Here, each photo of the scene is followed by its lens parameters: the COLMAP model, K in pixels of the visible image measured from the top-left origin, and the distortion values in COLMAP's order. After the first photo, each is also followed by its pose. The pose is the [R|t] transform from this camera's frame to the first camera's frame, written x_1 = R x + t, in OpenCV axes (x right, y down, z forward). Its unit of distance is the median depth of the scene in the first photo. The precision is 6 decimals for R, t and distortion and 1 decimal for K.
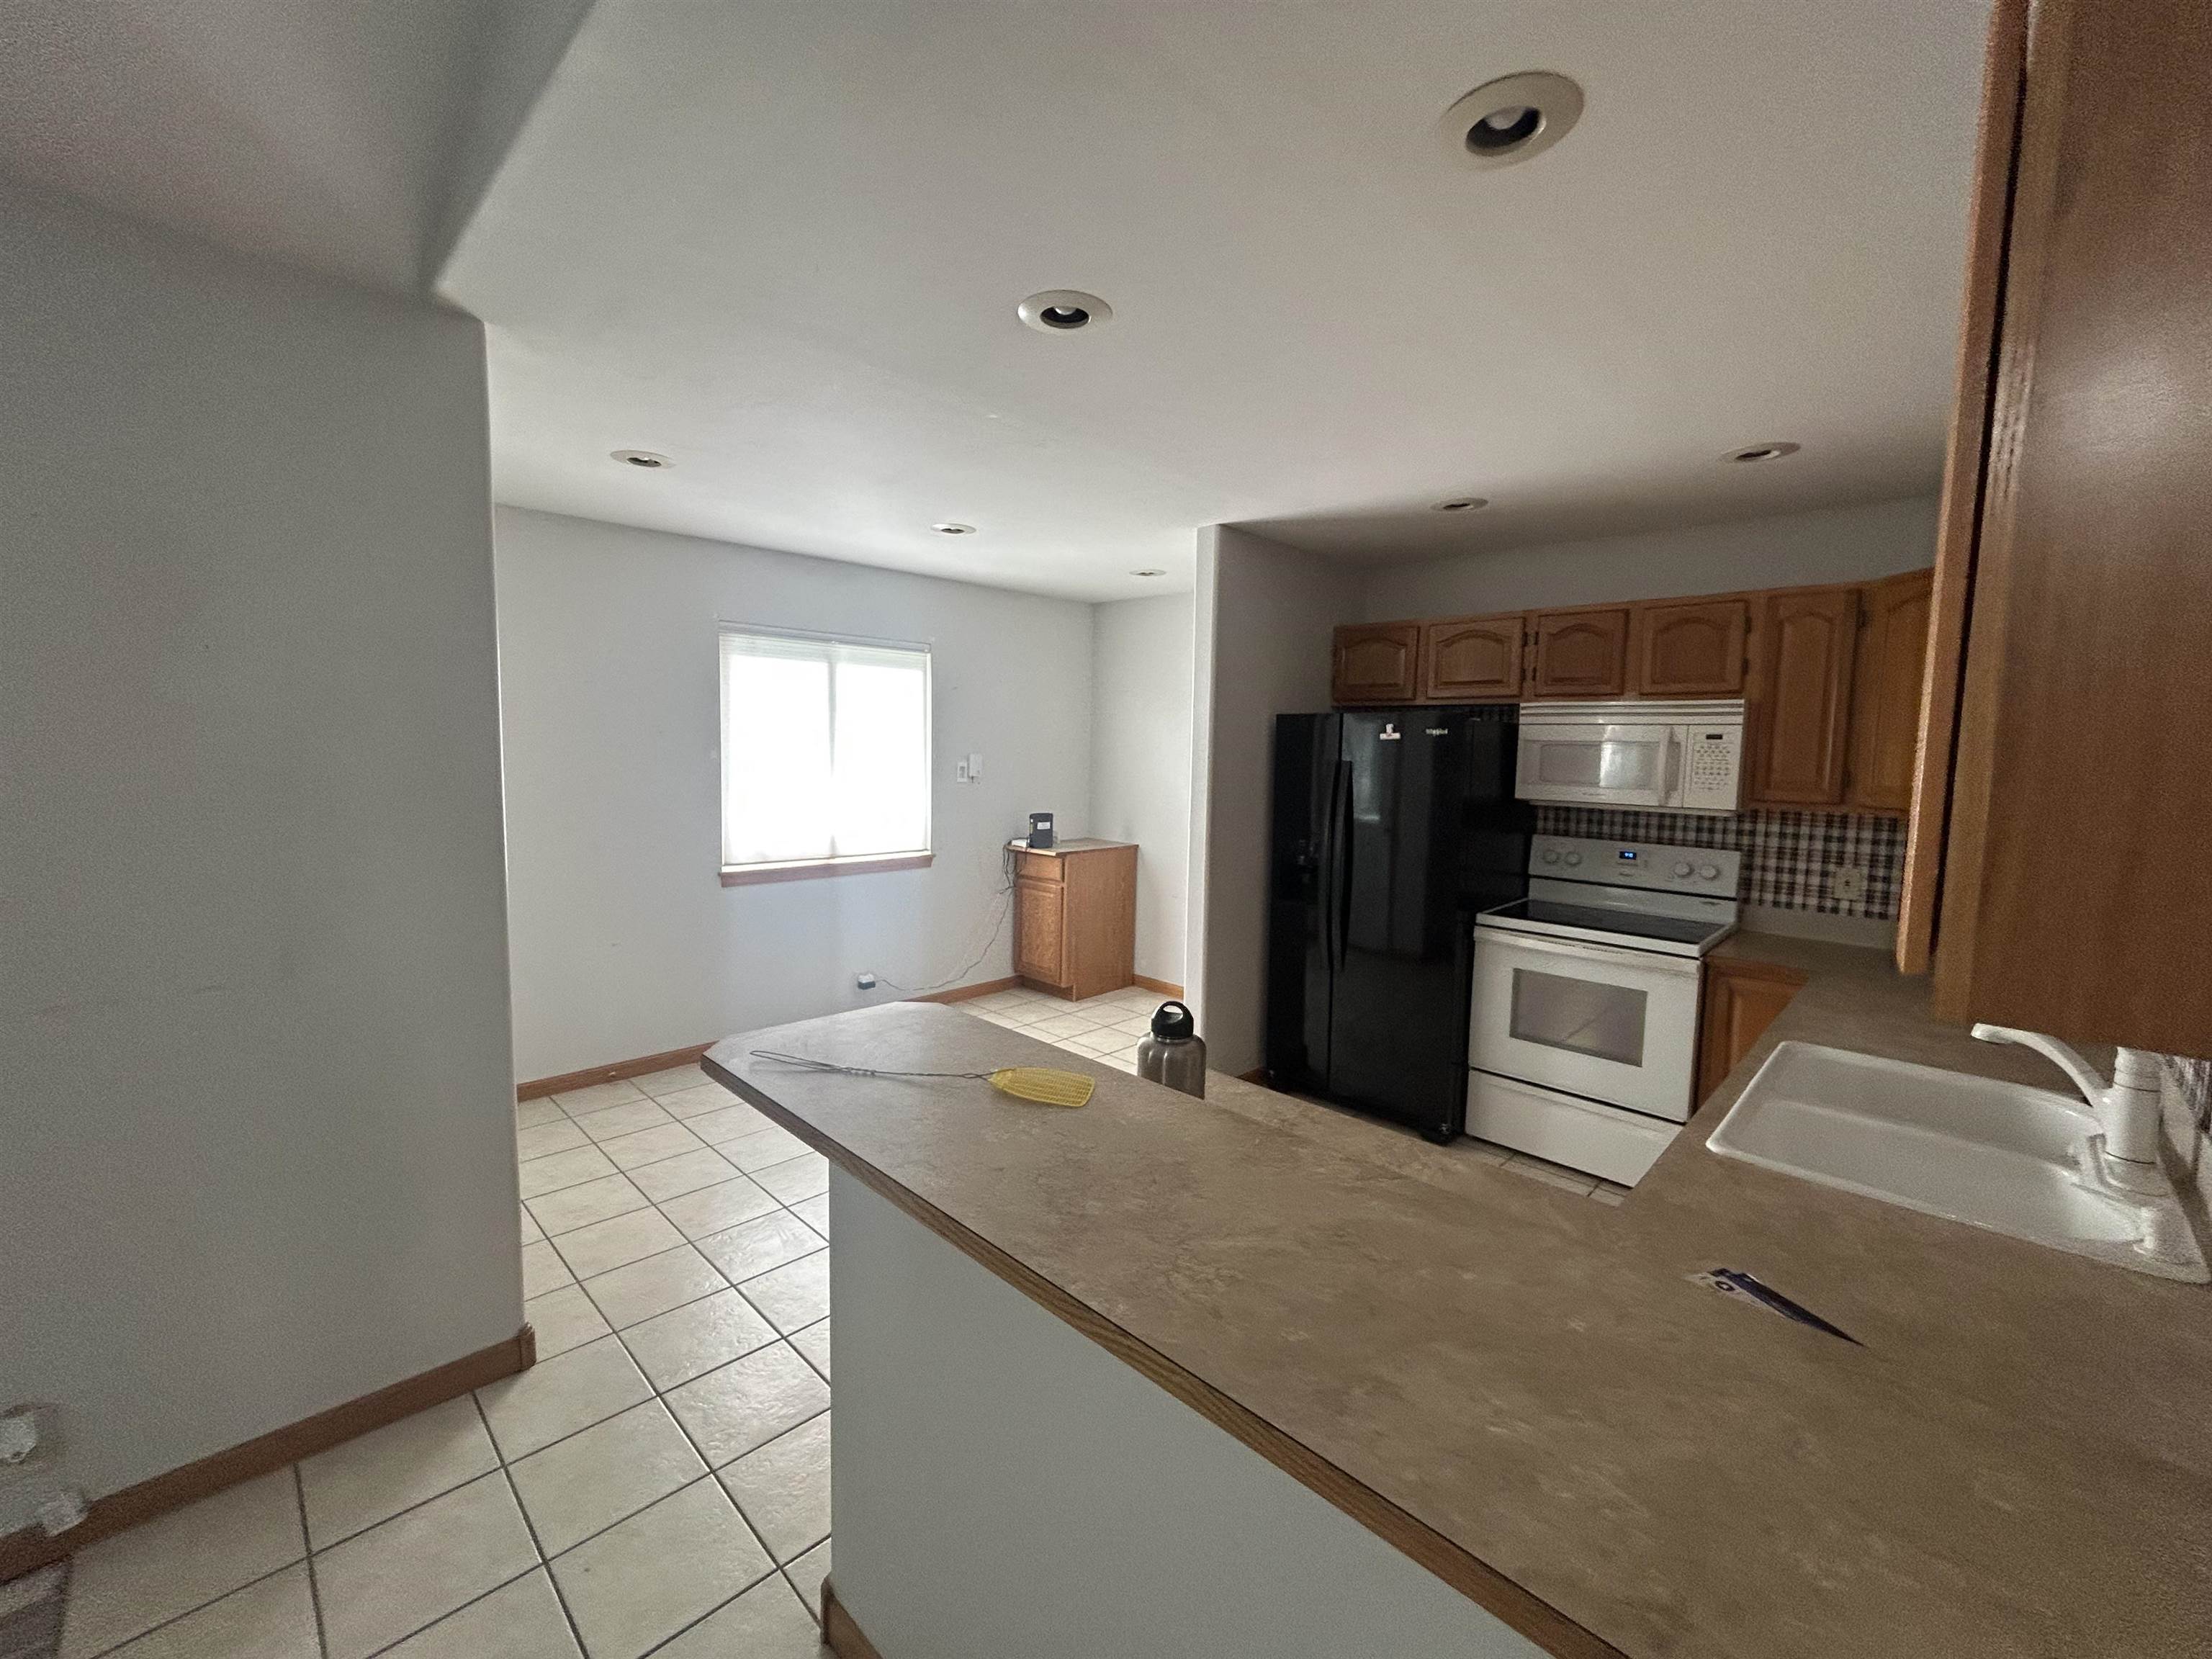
lens RADIAL K [[902.2, 0, 1100.6], [0, 902.2, 834.7], [0, 0, 1]] dist [0.000834, 0.000335]
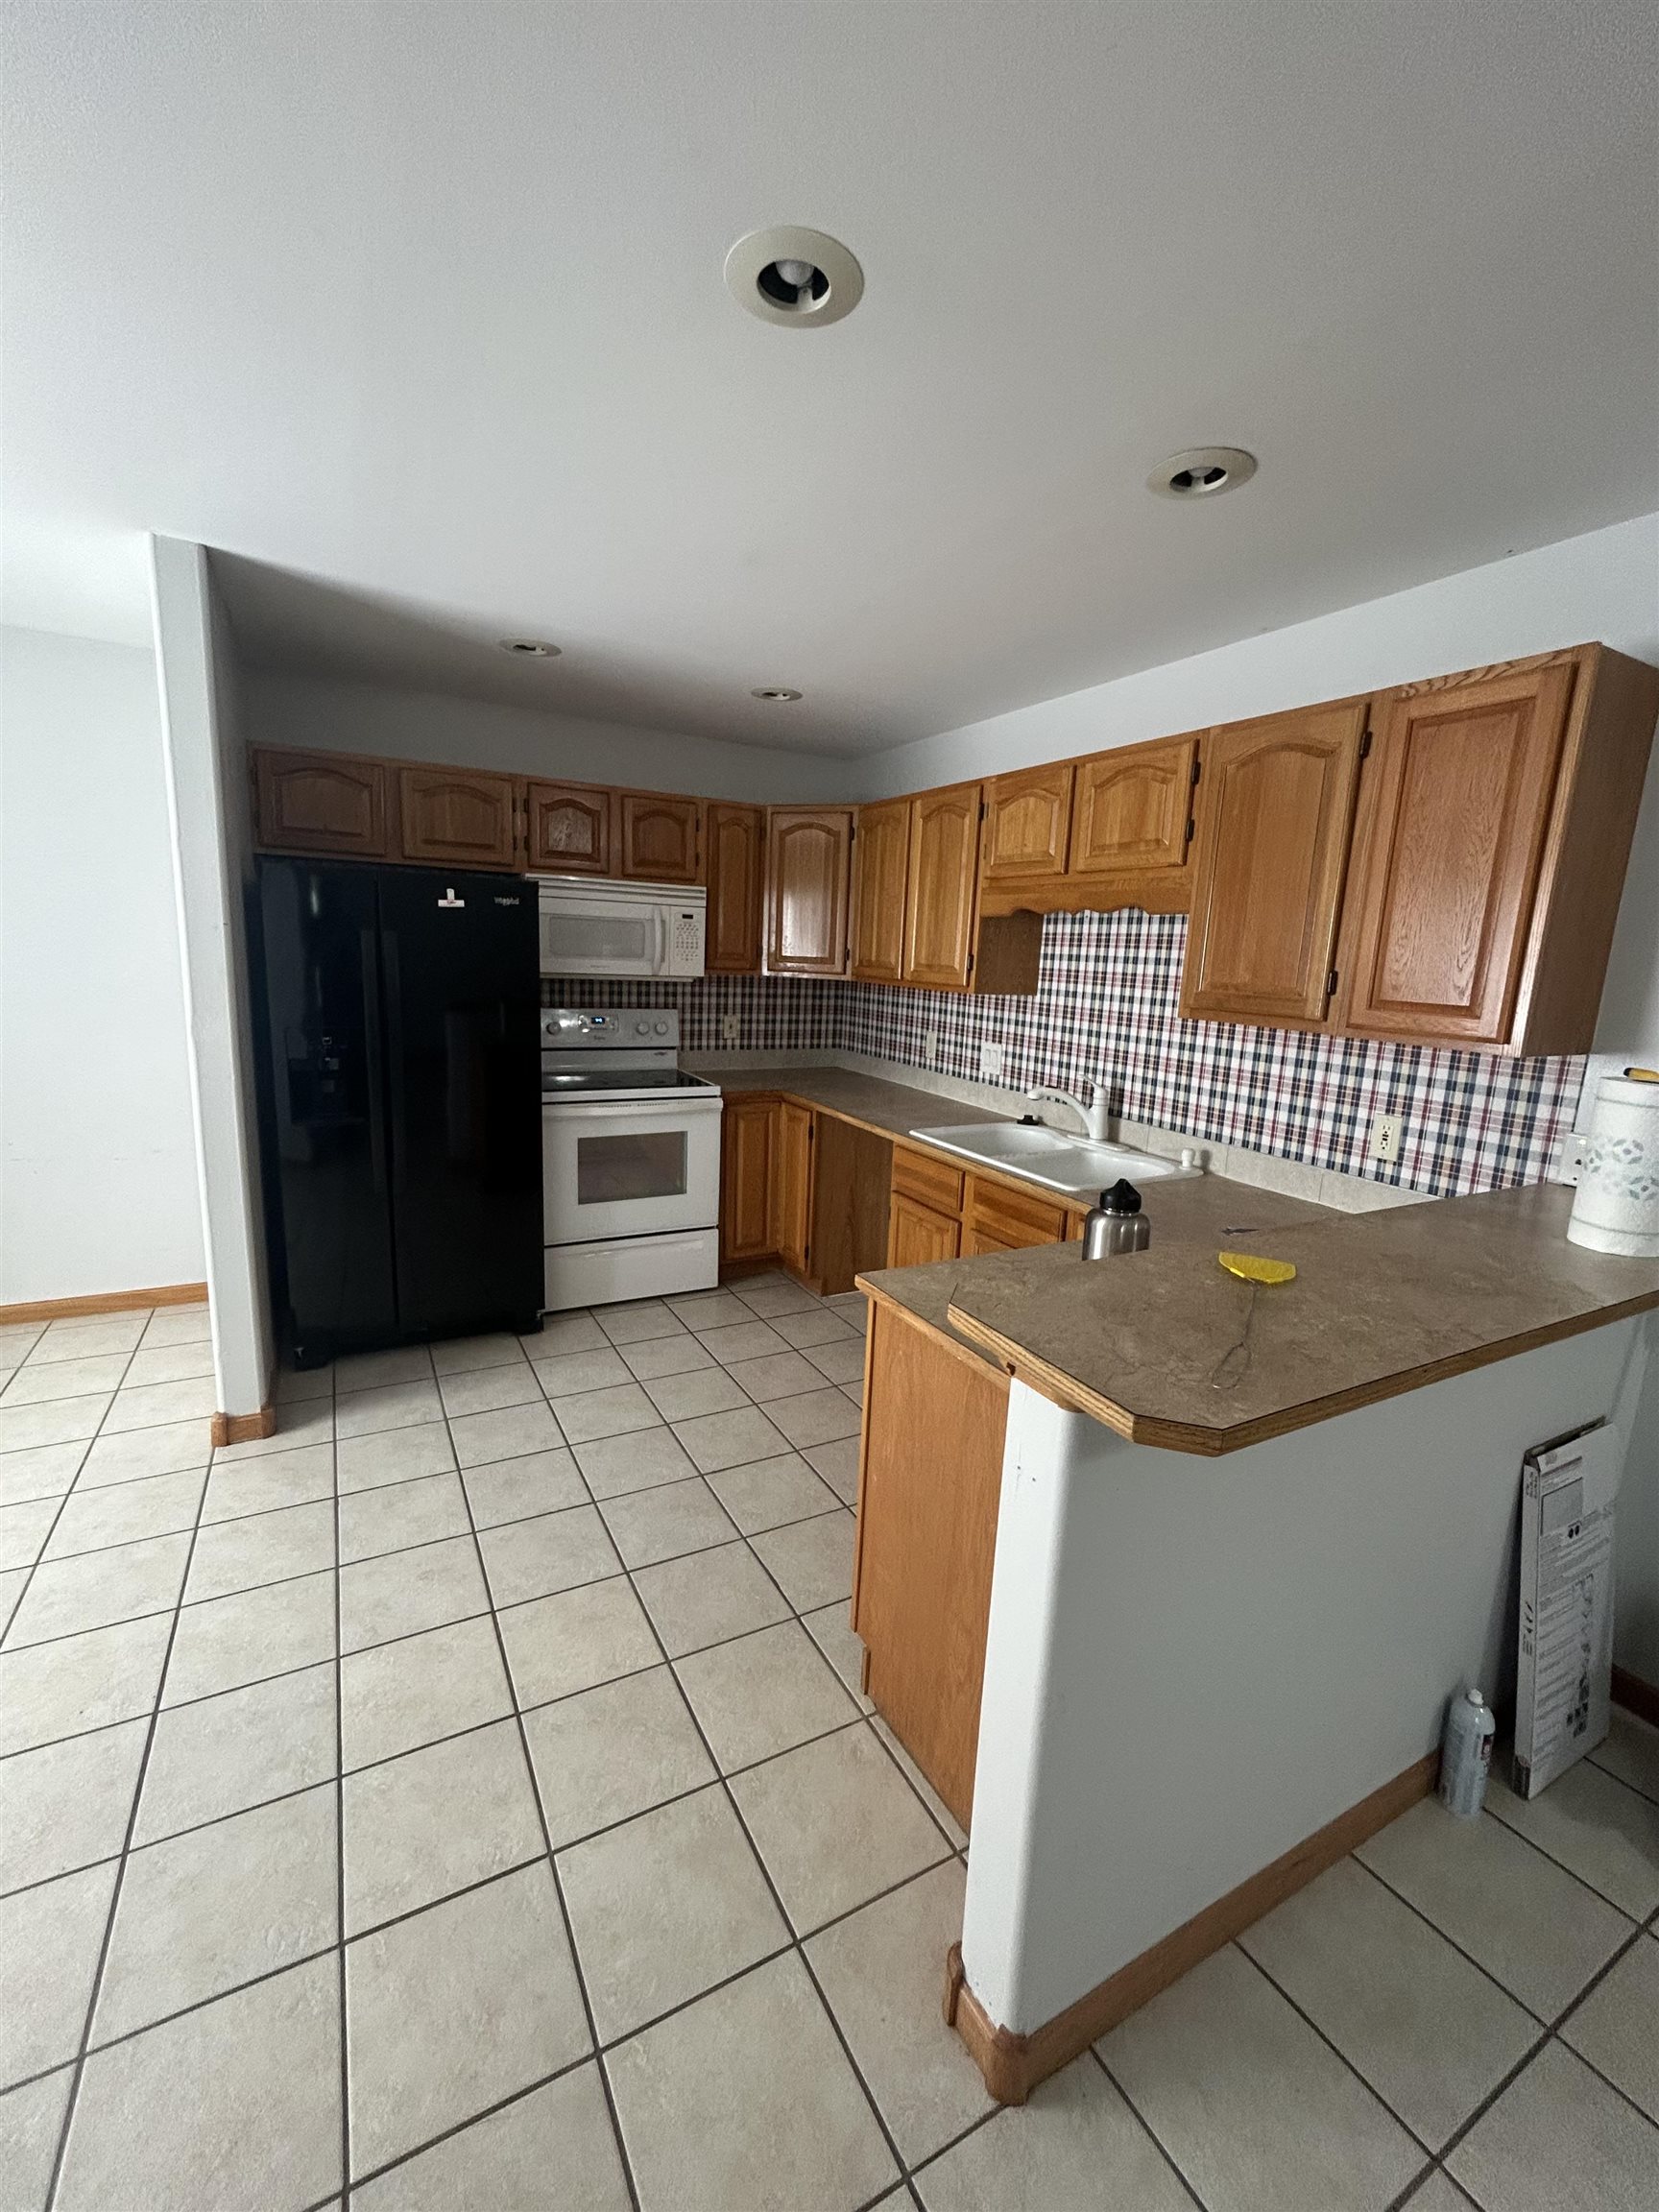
lens RADIAL K [[902.2, 0, 838.3], [0, 902.2, 1118.1], [0, 0, 1]] dist [0.000834, 0.000335]
pose [[0.292299, -0.186093, 0.938046, -0.428238], [0.056413, 0.982532, 0.177340, -0.042441], [-0.954662, 0.001082, 0.297691, 0.414669]]
